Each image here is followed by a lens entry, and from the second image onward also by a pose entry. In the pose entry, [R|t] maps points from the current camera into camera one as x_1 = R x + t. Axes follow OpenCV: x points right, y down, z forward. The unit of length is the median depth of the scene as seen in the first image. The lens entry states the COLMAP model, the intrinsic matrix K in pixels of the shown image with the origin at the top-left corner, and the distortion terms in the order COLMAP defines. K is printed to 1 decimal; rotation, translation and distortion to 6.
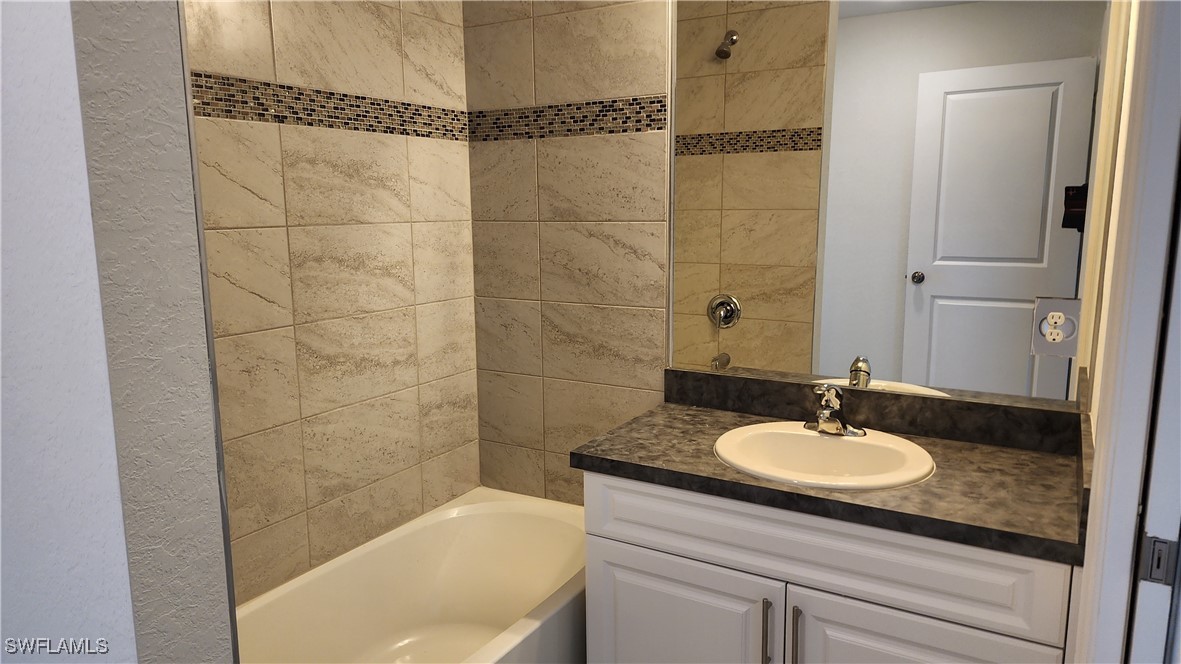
lens RADIAL K [[780.4, 0, 590.5], [0, 780.4, 332.0], [0, 0, 1]] dist [0.000178, -0.000975]
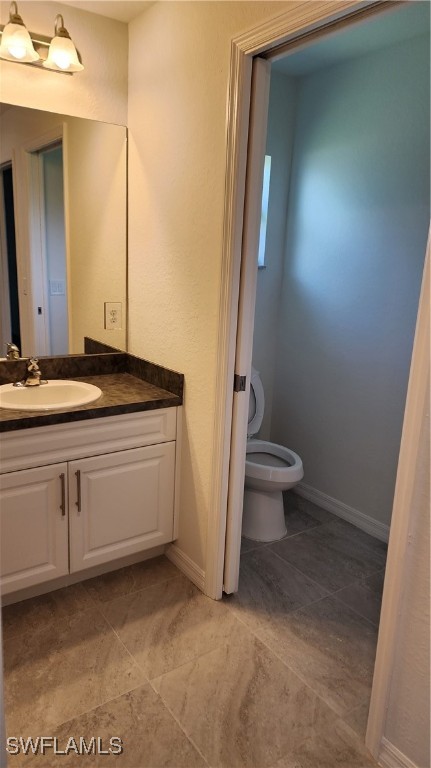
lens RADIAL K [[507.5, 0, 215.5], [0, 507.5, 384.0], [0, 0, 1]] dist [0.000178, -0.000975]
pose [[0.396955, -0.189847, 0.897989, -0.673120], [0.100389, 0.981485, 0.163122, -0.024252], [-0.912332, 0.025396, 0.408664, 0.176640]]
